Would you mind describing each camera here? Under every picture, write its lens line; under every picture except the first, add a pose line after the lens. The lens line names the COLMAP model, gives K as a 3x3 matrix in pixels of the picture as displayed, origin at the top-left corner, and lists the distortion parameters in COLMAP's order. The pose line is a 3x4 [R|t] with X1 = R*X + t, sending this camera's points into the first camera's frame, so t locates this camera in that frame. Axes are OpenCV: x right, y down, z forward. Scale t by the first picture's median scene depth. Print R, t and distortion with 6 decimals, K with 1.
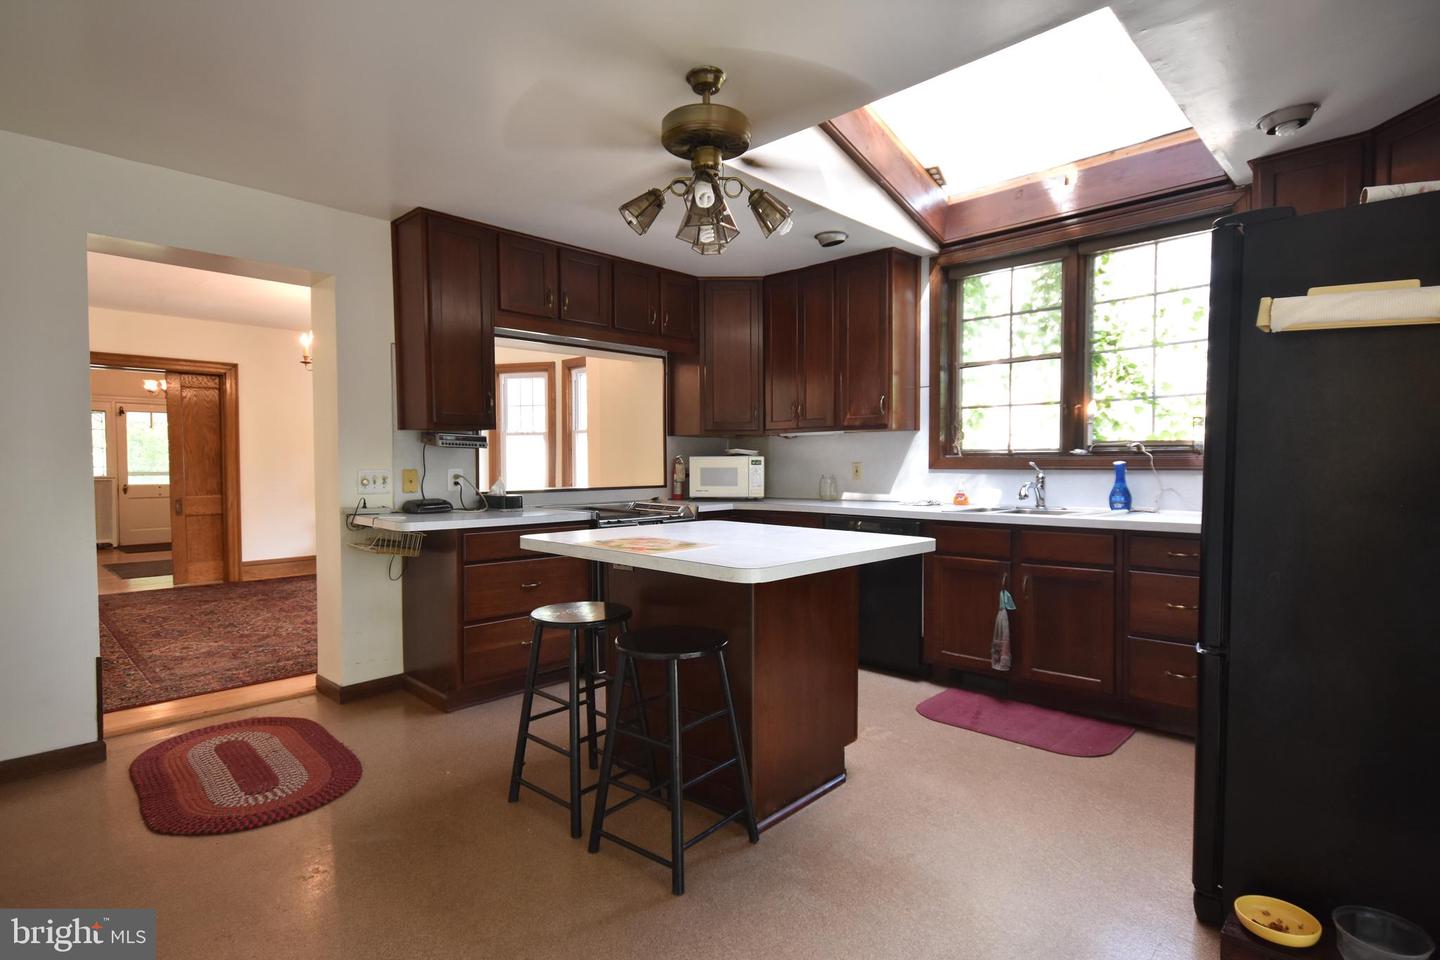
lens RADIAL K [[717.5, 0, 724.0], [0, 717.5, 483.2], [0, 0, 1]] dist [0.000087, -0.001358]
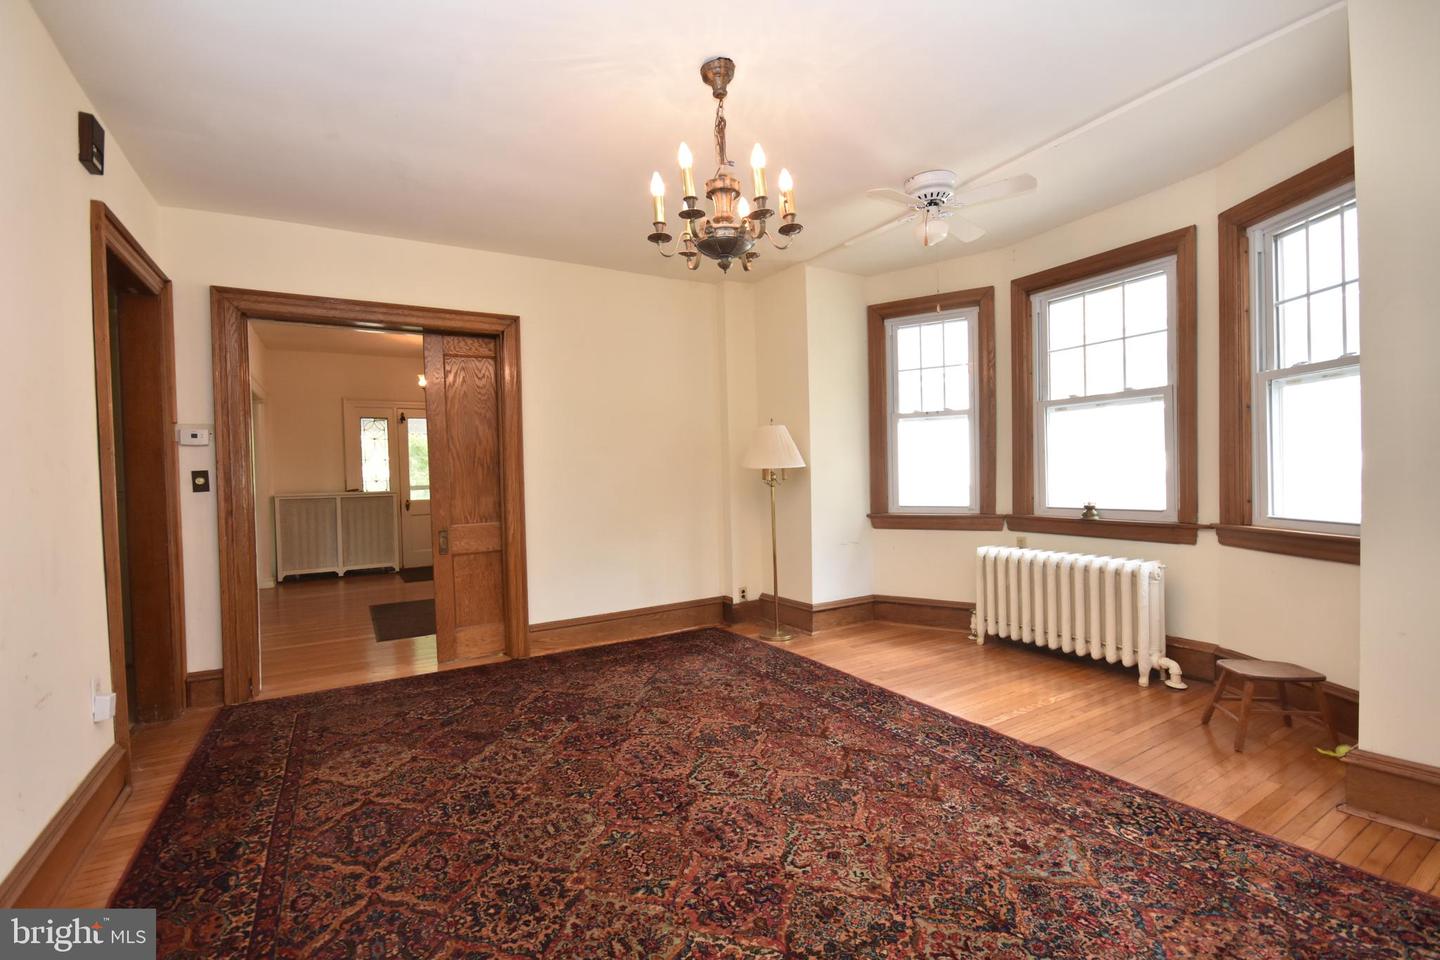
lens RADIAL K [[628.3, 0, 717.9], [0, 628.3, 487.0], [0, 0, 1]] dist [-0.002421, -0.001104]
pose [[0.961027, -0.014931, -0.276051, -0.540559], [0.015561, 0.999879, 0.000094, -0.017803], [0.276016, -0.004386, 0.961143, 0.776622]]
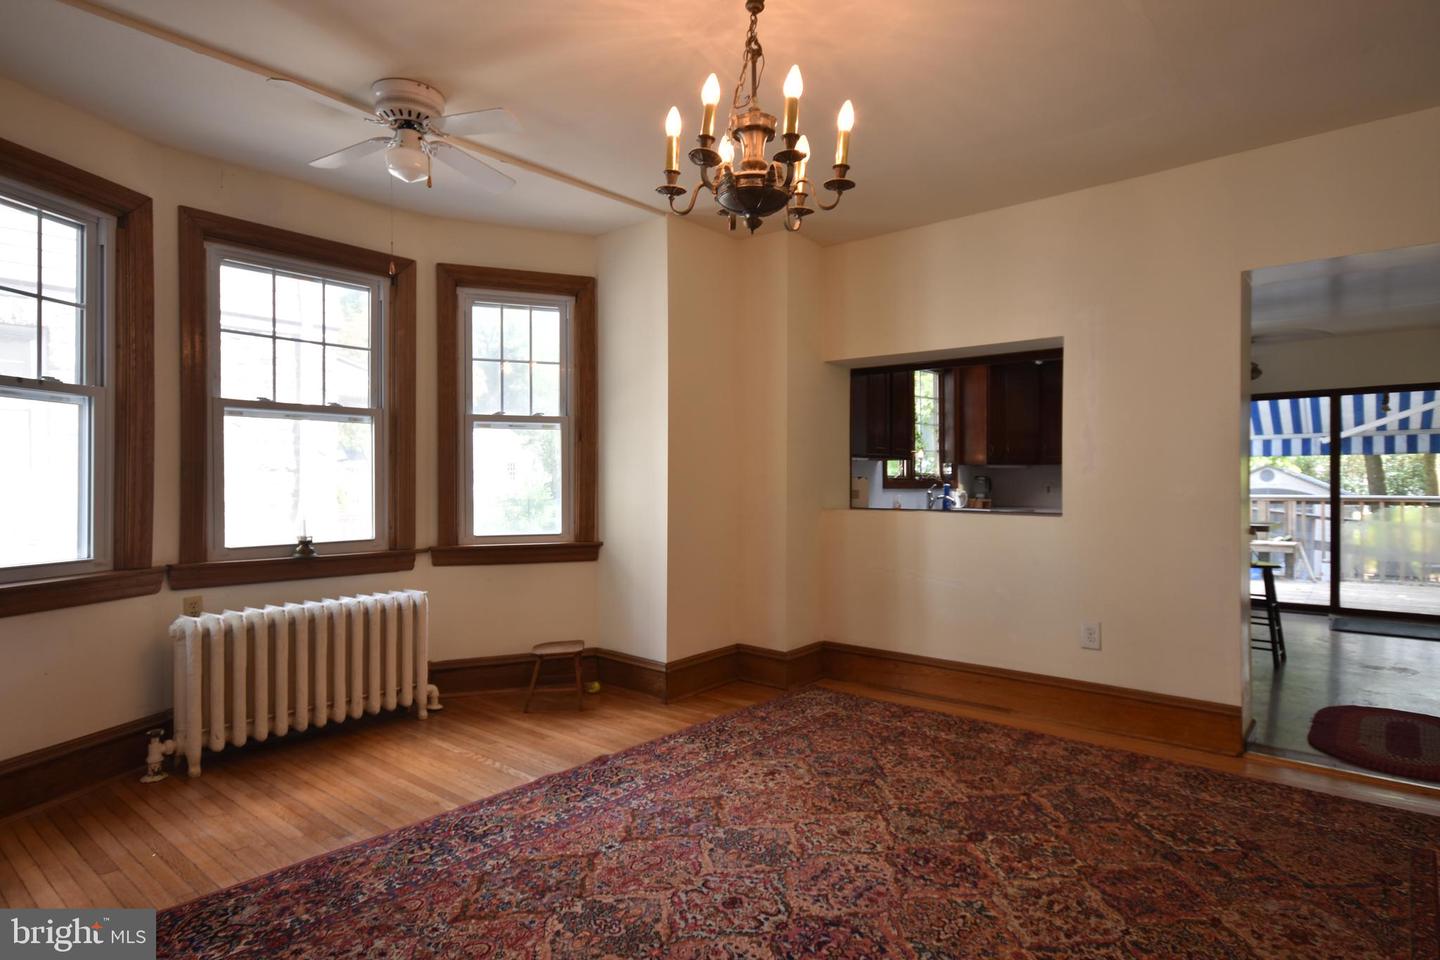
lens RADIAL K [[790.3, 0, 720.2], [0, 790.3, 482.7], [0, 0, 1]] dist [0.004866, 0.000343]
pose [[-0.060793, 0.007584, 0.998122, -1.443866], [0.028939, 0.999564, -0.005833, -0.033860], [-0.997731, 0.028530, -0.060986, 1.560670]]
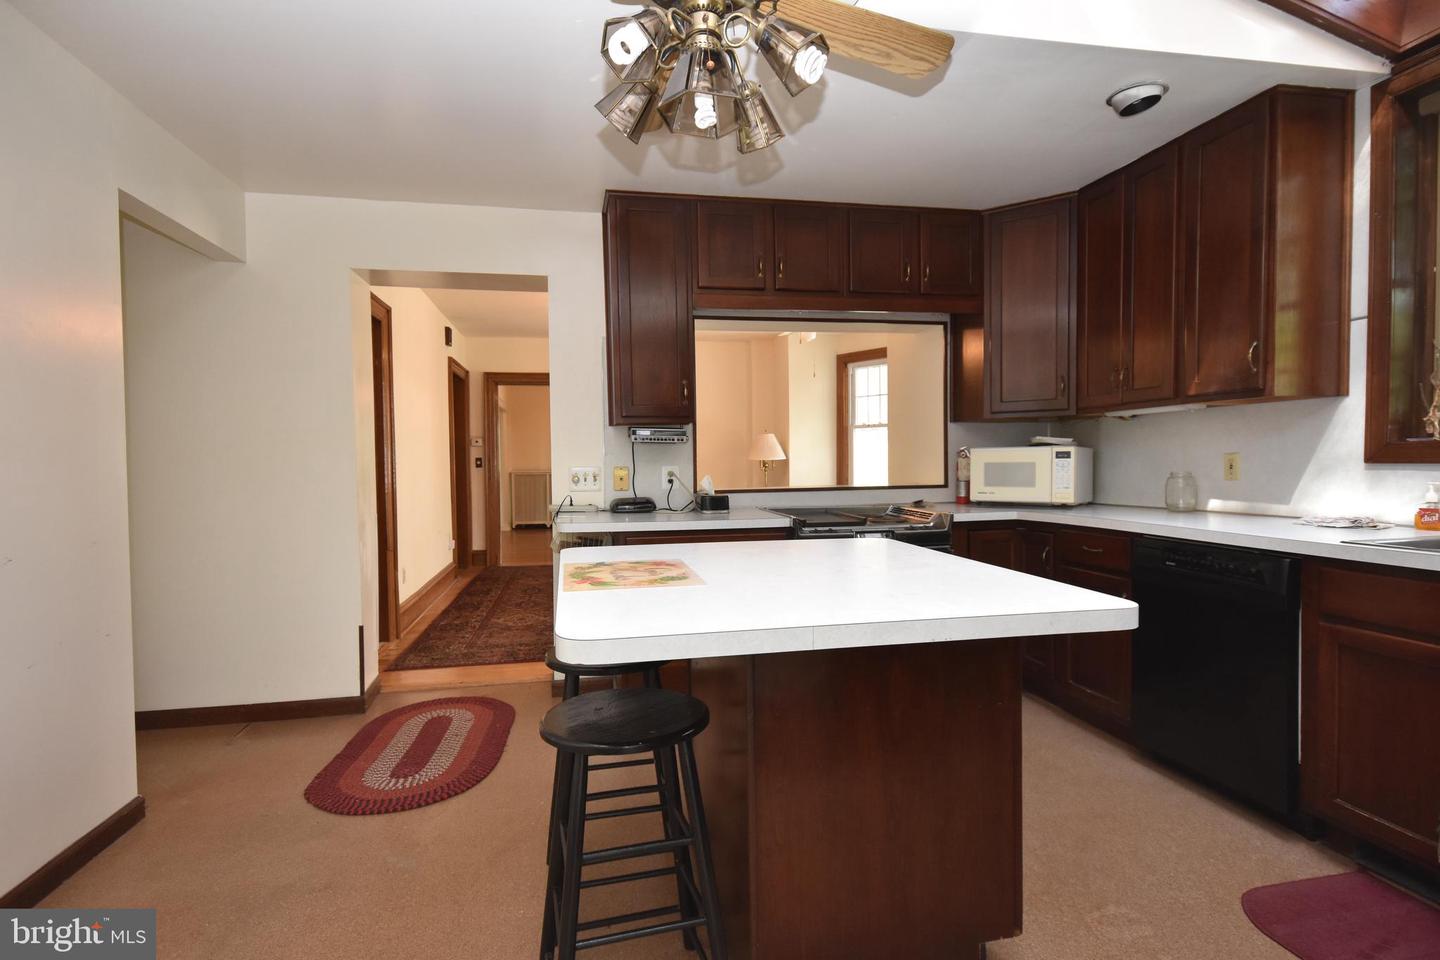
lens RADIAL K [[717.5, 0, 724.0], [0, 717.5, 483.2], [0, 0, 1]] dist [0.000087, -0.001358]
pose [[0.816152, 0.011065, -0.577731, 0.184374], [-0.005618, 0.999921, 0.011213, -0.006797], [0.577810, -0.005906, 0.816150, 0.226824]]
